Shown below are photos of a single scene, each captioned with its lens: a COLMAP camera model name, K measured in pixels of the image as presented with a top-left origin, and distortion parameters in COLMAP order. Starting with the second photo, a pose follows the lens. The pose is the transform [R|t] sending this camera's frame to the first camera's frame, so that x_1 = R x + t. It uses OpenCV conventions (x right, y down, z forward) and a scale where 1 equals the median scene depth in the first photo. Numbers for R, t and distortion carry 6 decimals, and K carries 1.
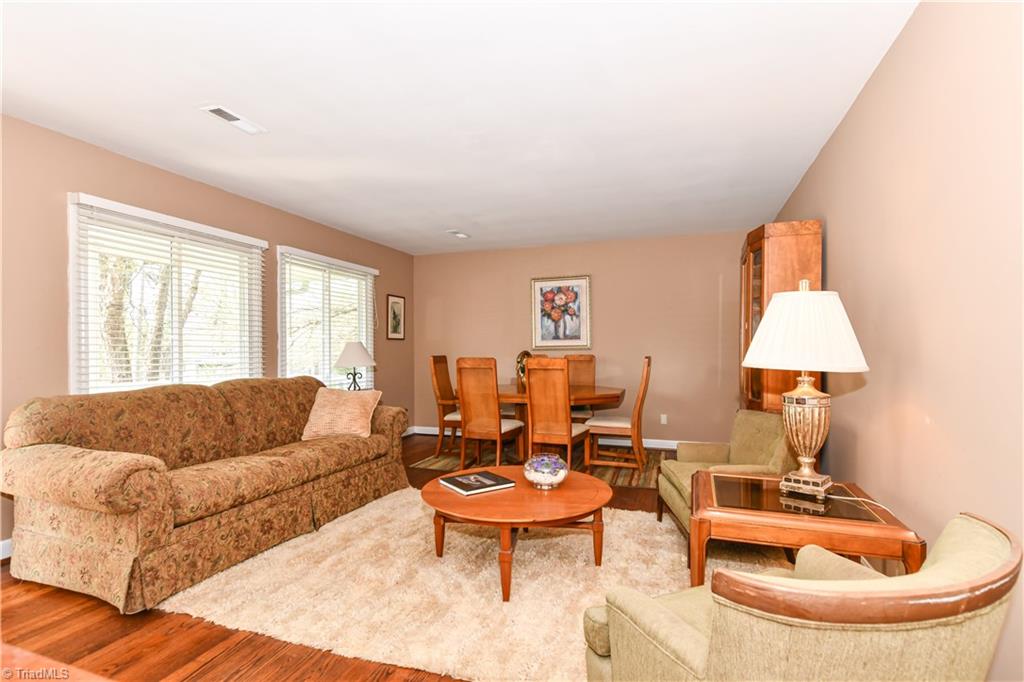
lens RADIAL K [[493.6, 0, 510.6], [0, 493.6, 350.7], [0, 0, 1]] dist [0.002529, -0.005864]
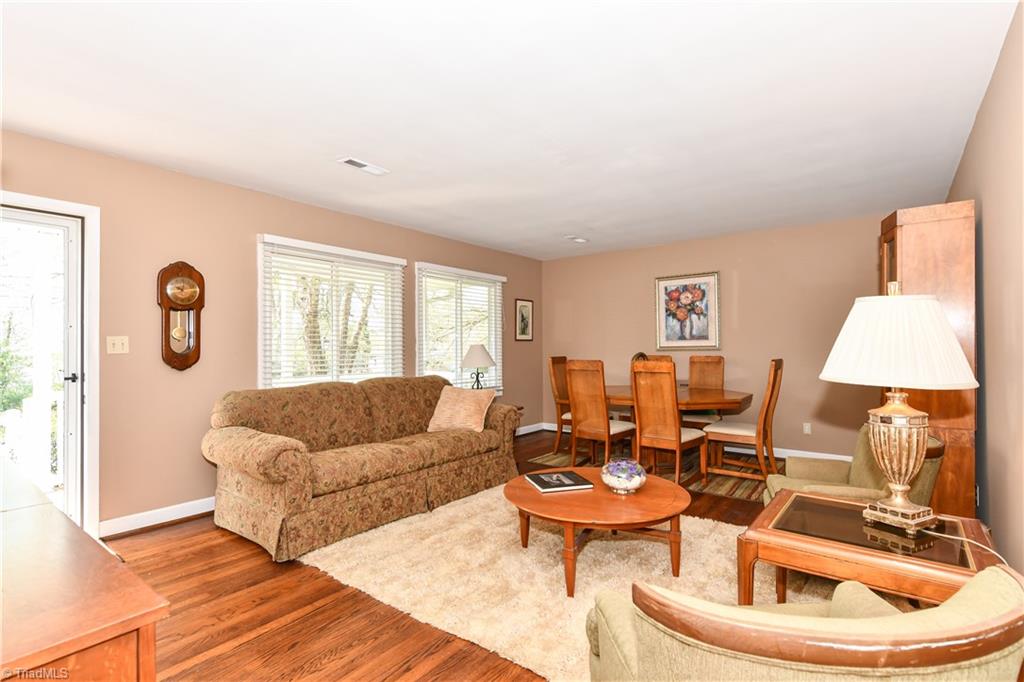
lens RADIAL K [[488.6, 0, 512.0], [0, 488.6, 341.0], [0, 0, 1]] dist [0.009978, -0.001330]
pose [[0.951065, -0.005789, -0.308937, 0.159027], [0.002196, 0.999926, -0.011976, -0.021411], [0.308983, 0.010711, 0.951007, -0.032253]]
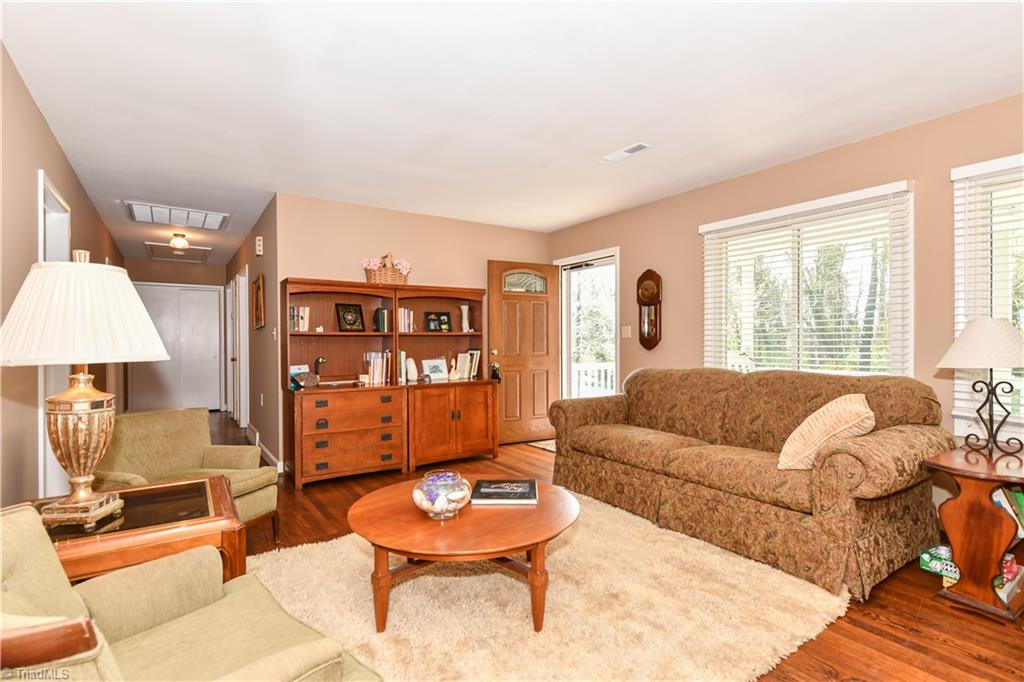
lens RADIAL K [[488.6, 0, 512.0], [0, 488.6, 341.0], [0, 0, 1]] dist [0.009978, -0.001330]
pose [[-0.579455, 0.003350, -0.814997, 0.603549], [0.003138, 0.999993, 0.001879, 0.002111], [0.814998, -0.001468, -0.579462, 1.465085]]
